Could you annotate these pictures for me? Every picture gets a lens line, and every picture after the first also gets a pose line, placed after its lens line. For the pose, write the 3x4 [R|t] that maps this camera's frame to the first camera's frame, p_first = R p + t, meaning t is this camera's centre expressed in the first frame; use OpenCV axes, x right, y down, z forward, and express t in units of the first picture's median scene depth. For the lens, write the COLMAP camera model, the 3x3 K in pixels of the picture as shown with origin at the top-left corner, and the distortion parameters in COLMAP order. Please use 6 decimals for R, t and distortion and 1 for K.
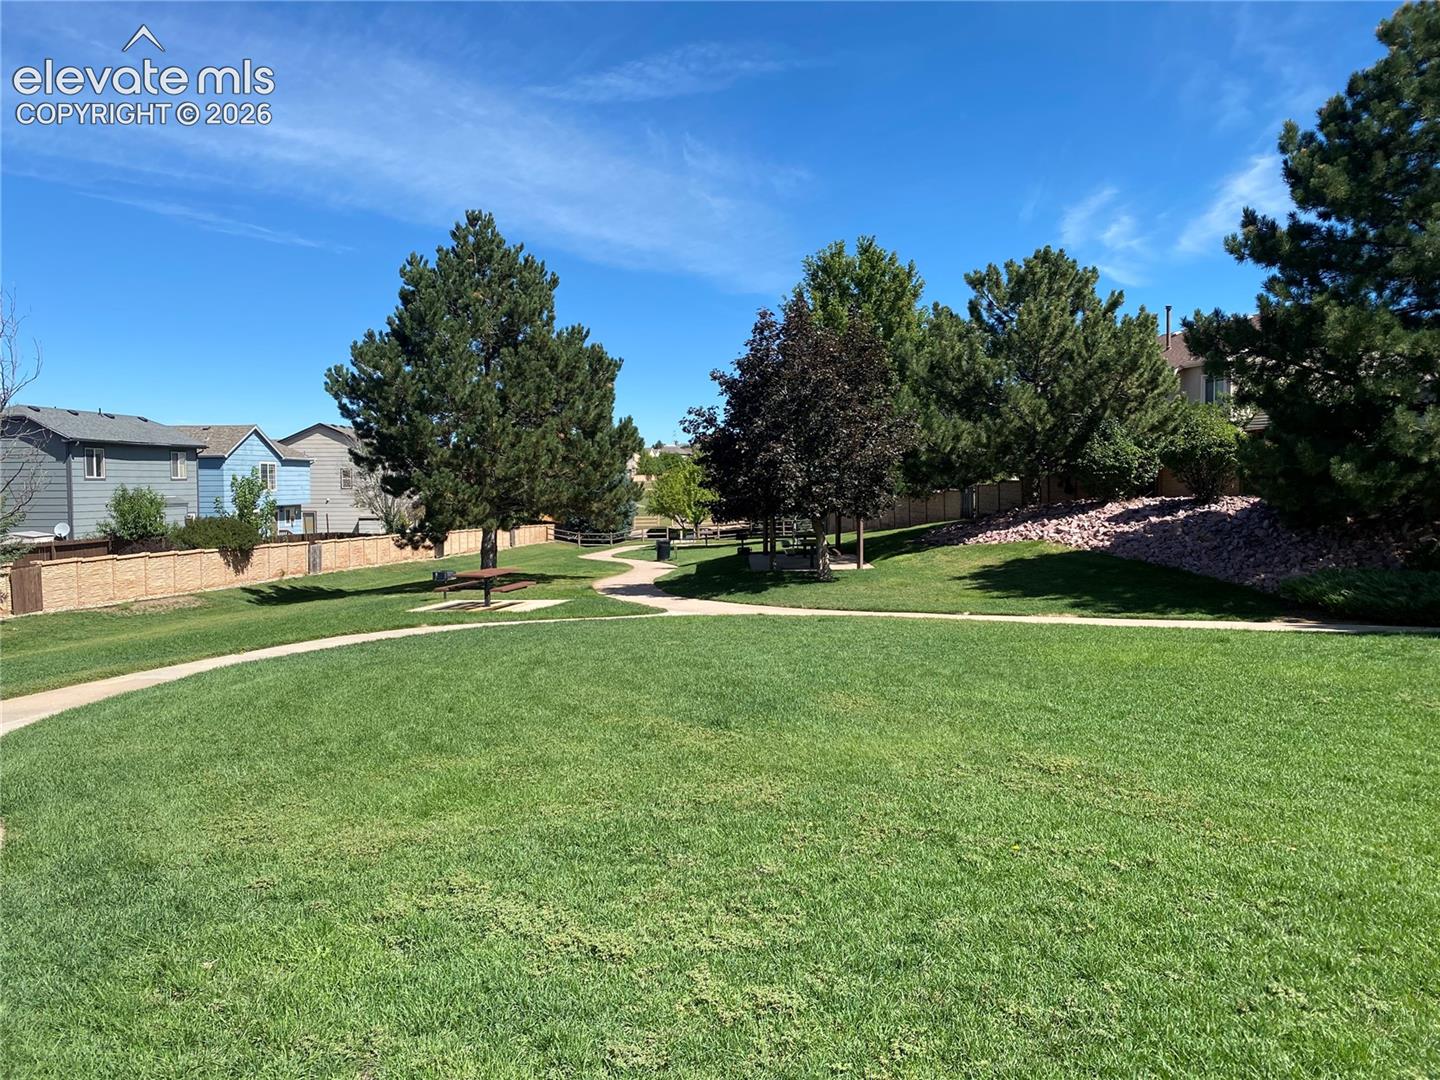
lens RADIAL K [[1092.1, 0, 719.8], [0, 1092.1, 544.1], [0, 0, 1]] dist [-0.000585, -0.013274]
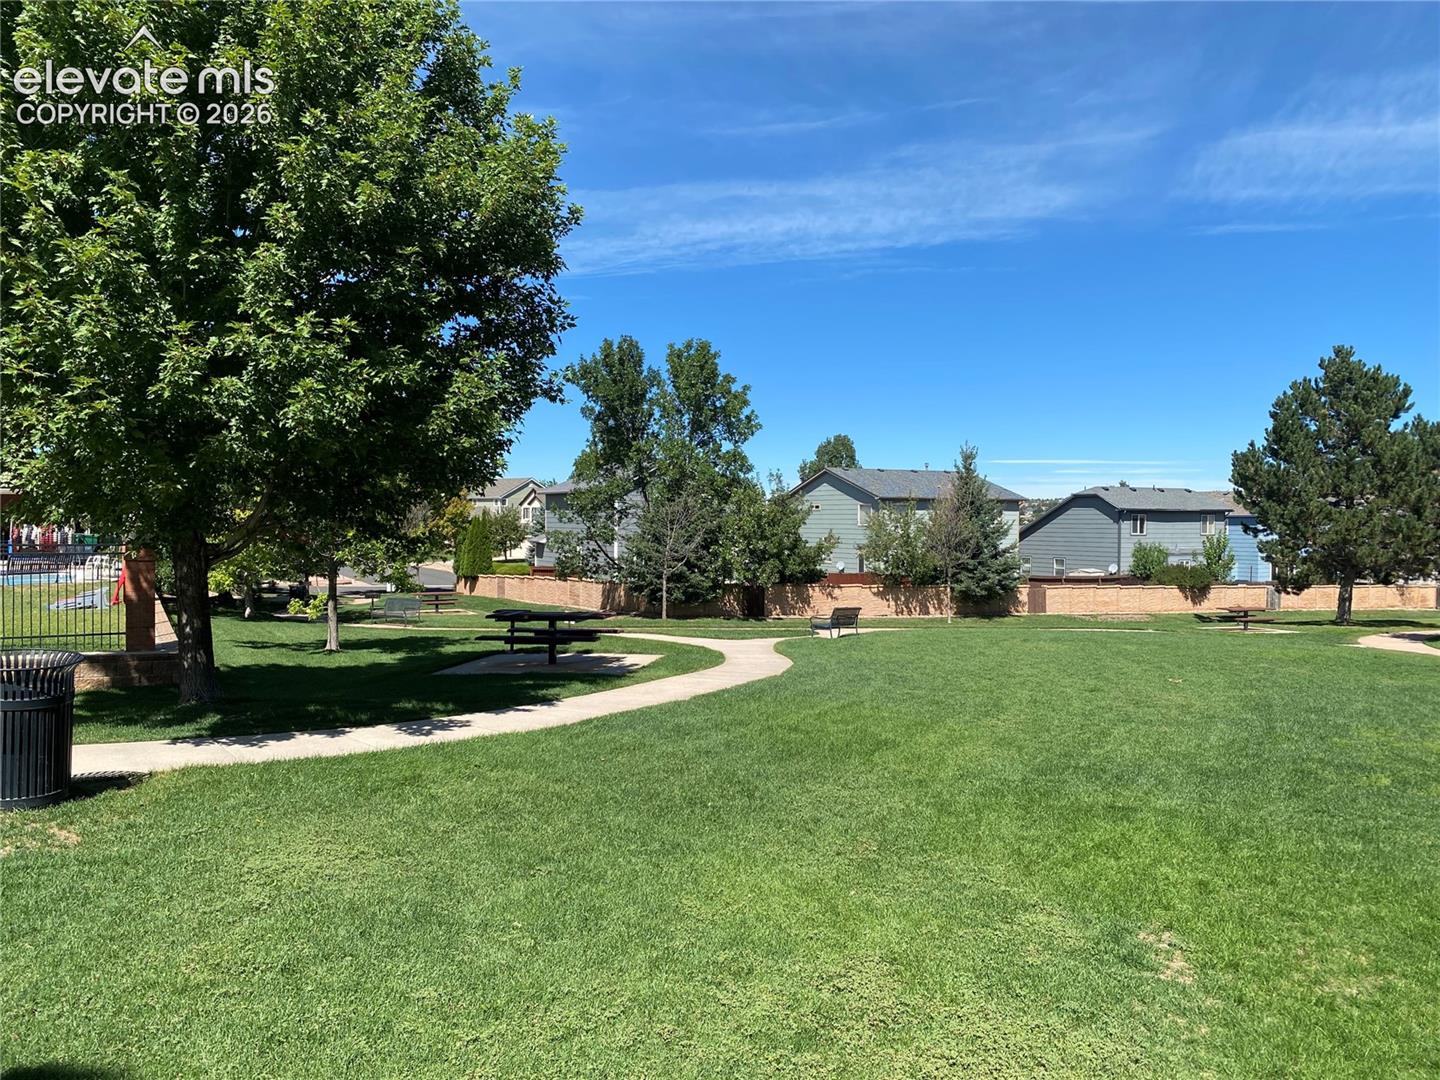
lens RADIAL K [[1092.1, 0, 727.0], [0, 1092.1, 535.9], [0, 0, 1]] dist [-0.000585, -0.013274]
pose [[0.511985, 0.021127, -0.858734, 0.481899], [-0.056459, 0.998363, -0.009100, -0.015349], [0.857137, 0.053142, 0.512340, -0.279849]]
